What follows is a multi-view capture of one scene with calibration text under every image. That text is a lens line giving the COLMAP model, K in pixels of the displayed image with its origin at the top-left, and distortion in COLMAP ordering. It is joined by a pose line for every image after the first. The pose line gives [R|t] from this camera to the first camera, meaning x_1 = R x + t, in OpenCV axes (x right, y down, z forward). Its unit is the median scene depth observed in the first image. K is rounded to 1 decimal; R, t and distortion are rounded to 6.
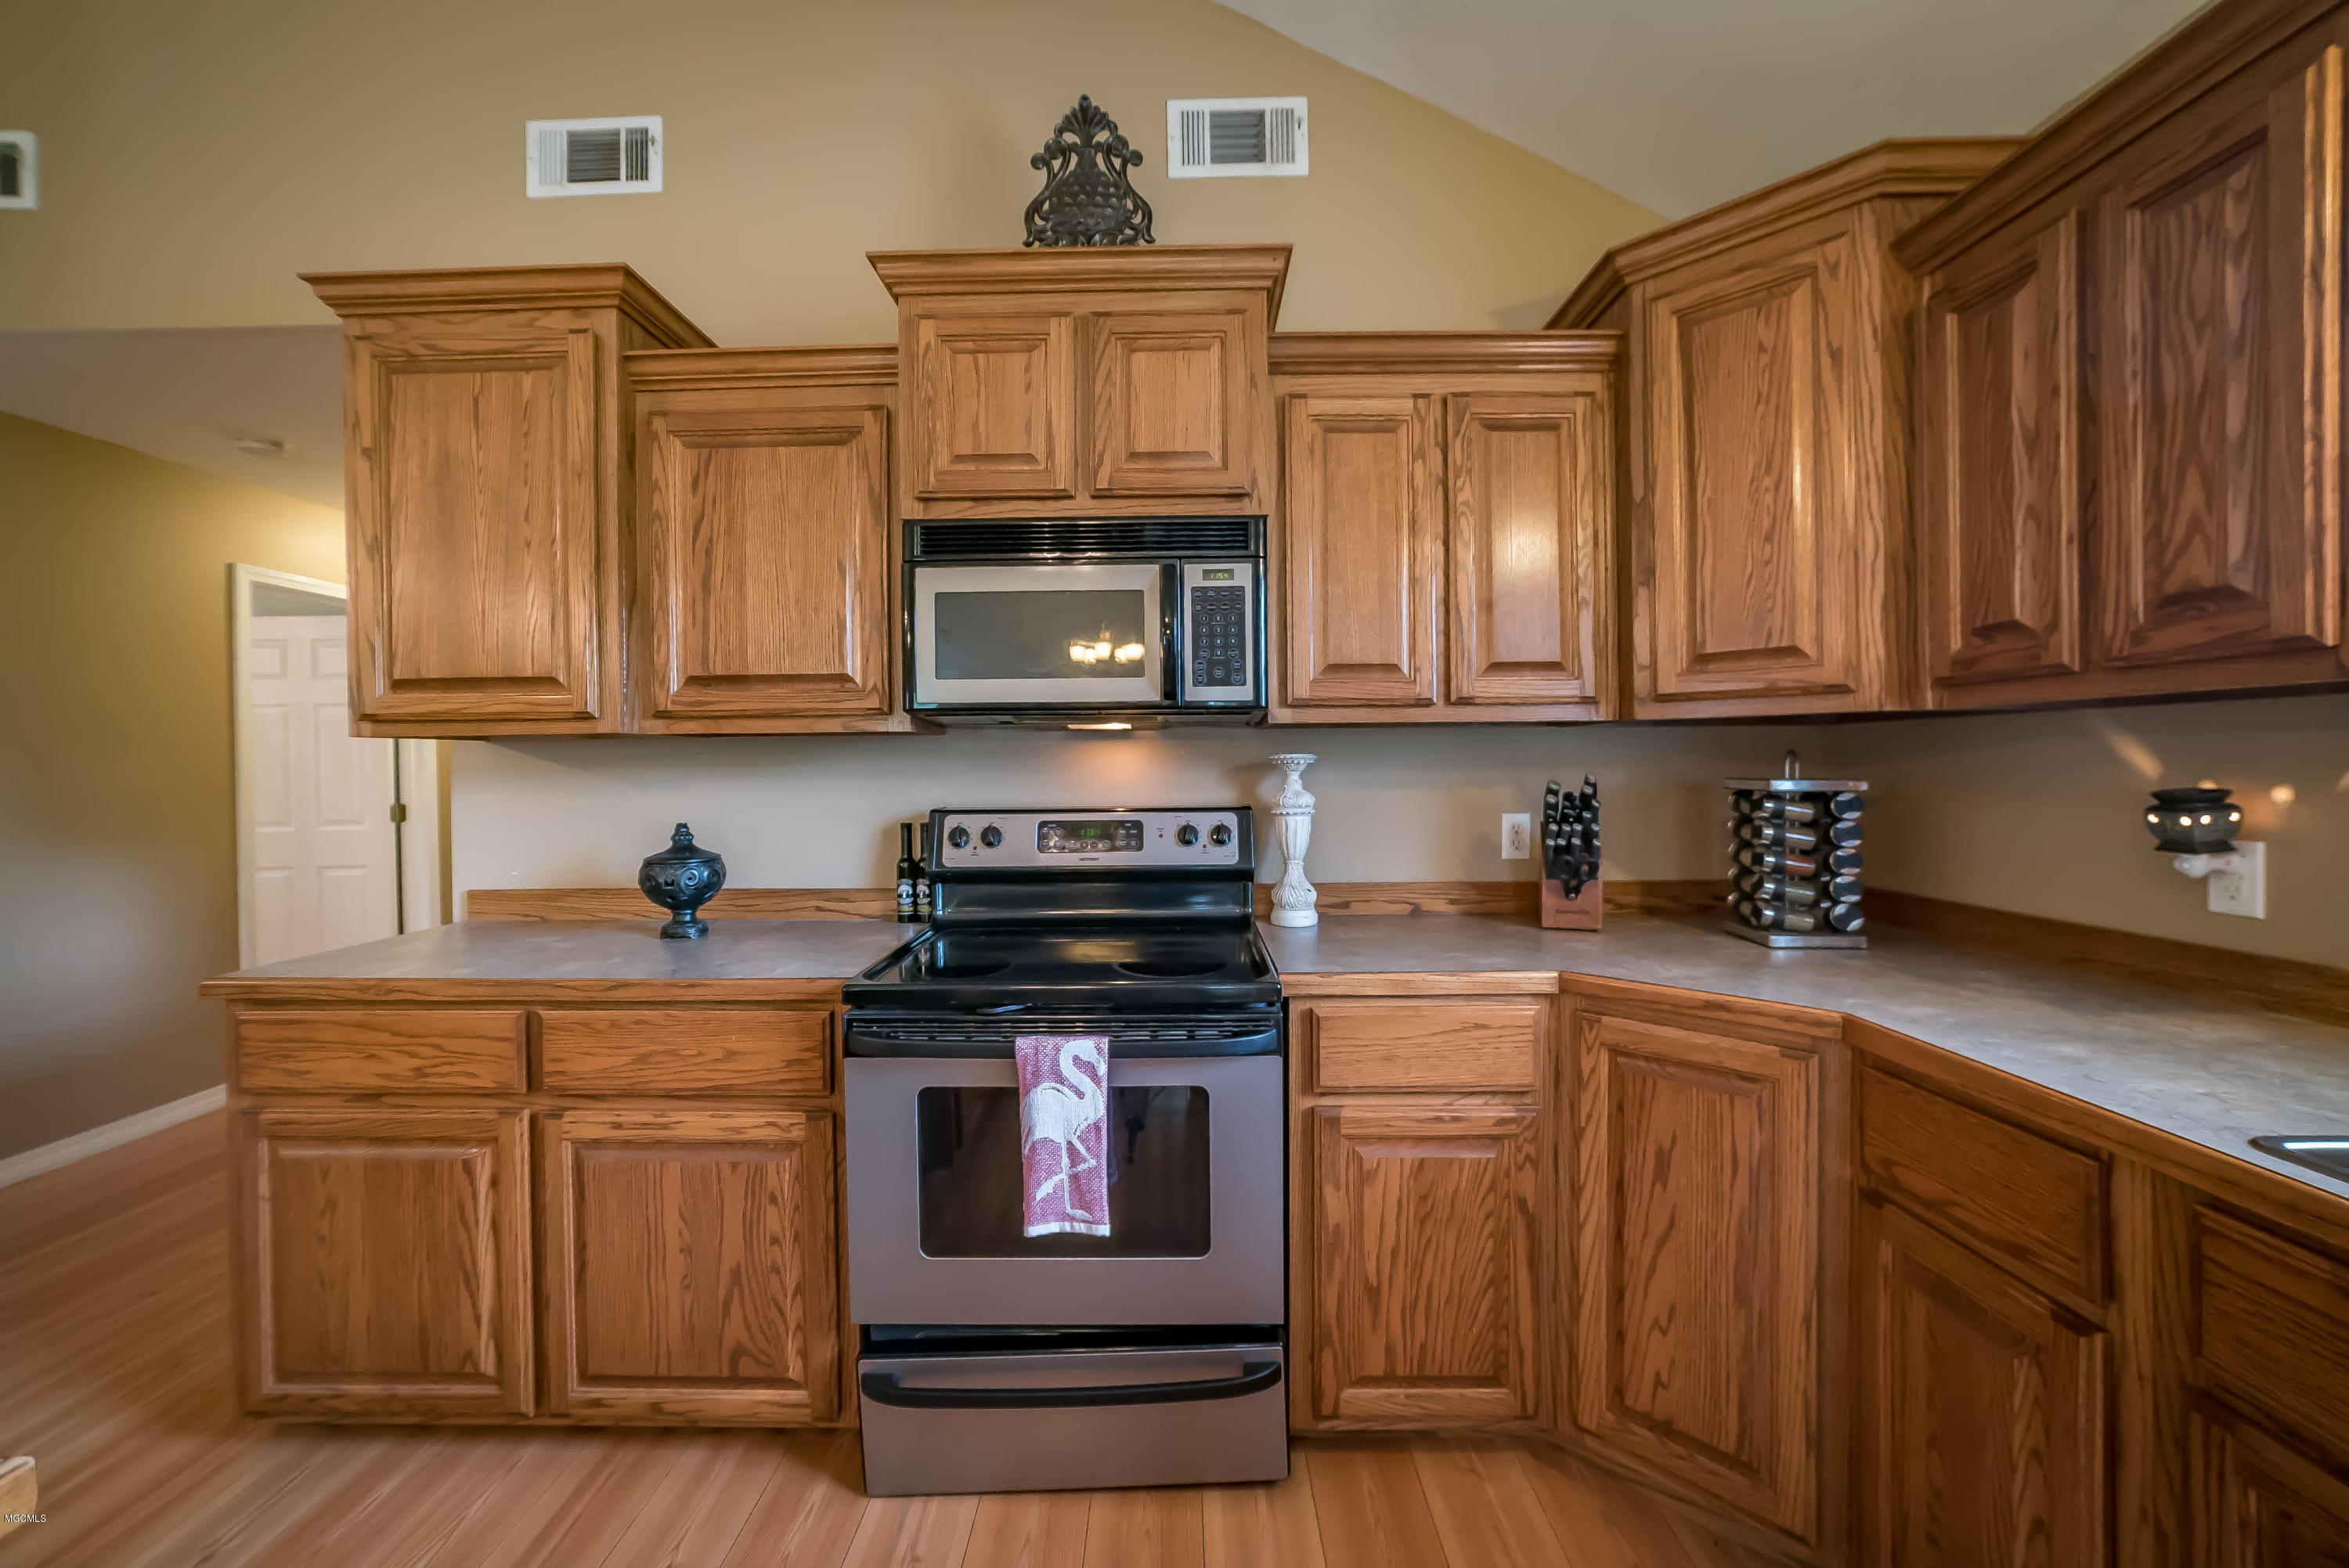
lens RADIAL K [[900.7, 0, 1160.8], [0, 900.7, 770.6], [0, 0, 1]] dist [-0.027354, 0.006730]
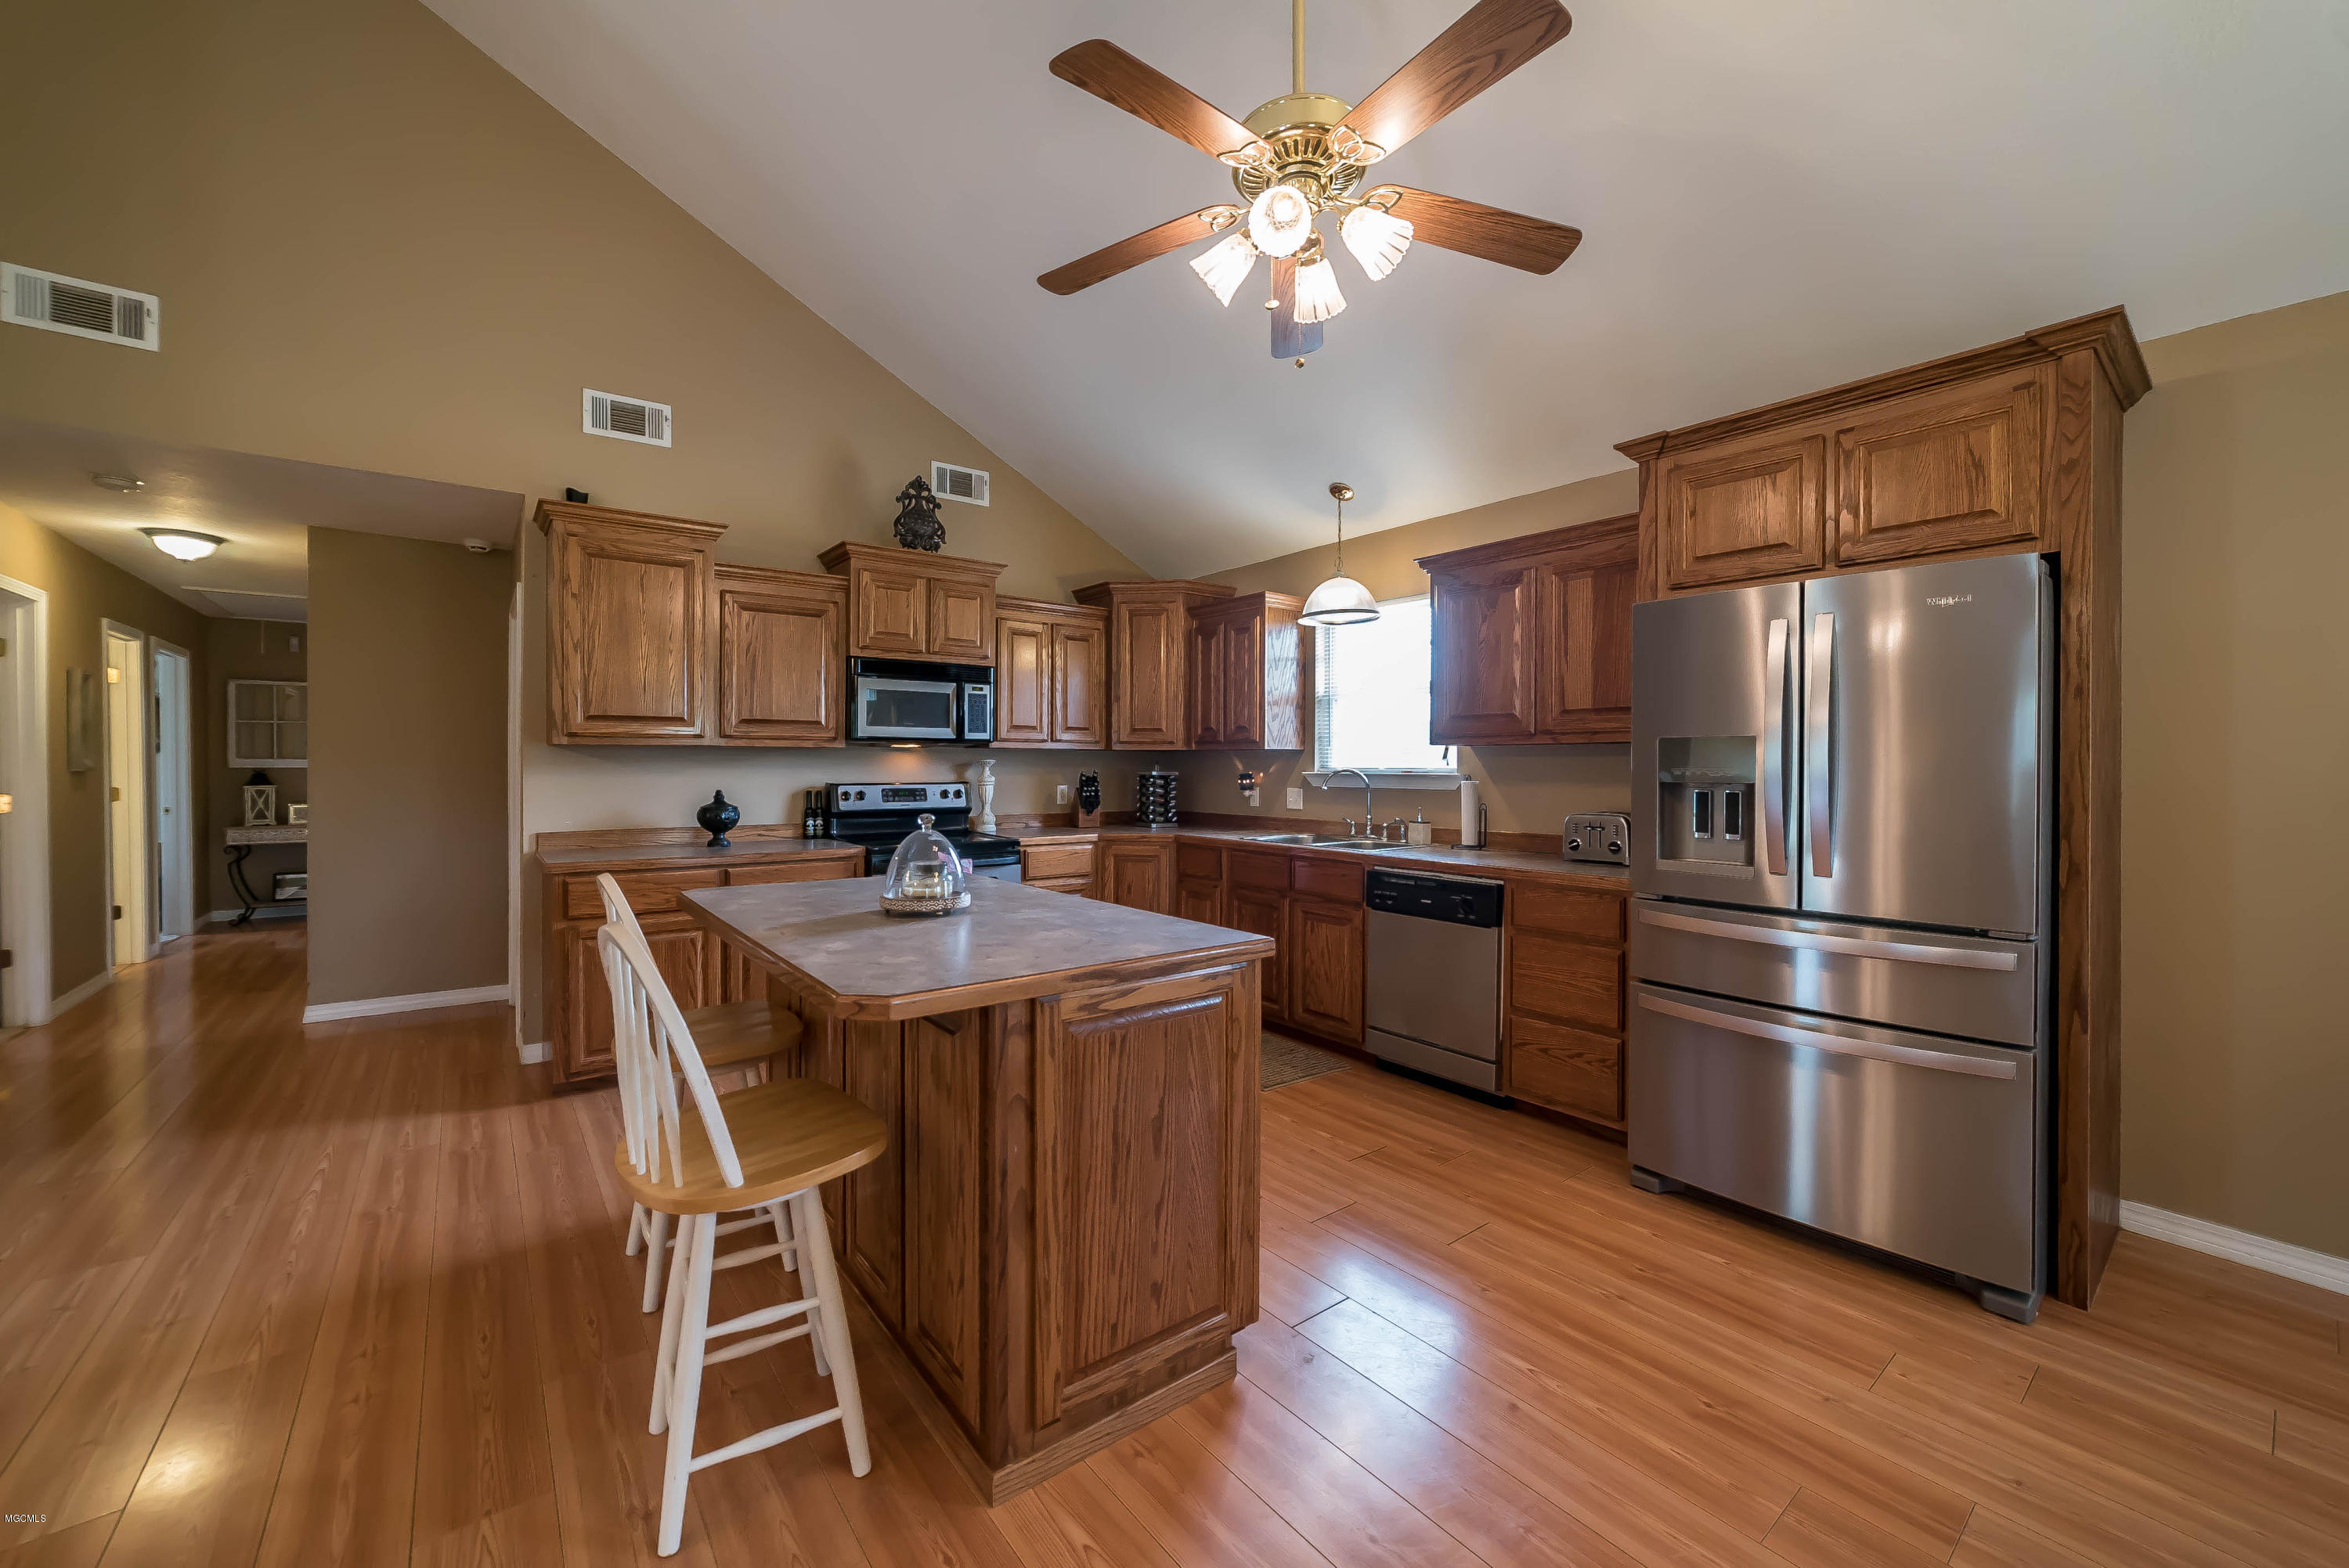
lens RADIAL K [[900.7, 0, 1160.8], [0, 900.7, 770.6], [0, 0, 1]] dist [-0.027354, 0.006730]
pose [[0.783781, 0.006567, 0.621002, -1.066295], [-0.007748, 0.999970, -0.000796, 0.009628], [-0.620989, -0.004187, 0.783808, -1.263515]]
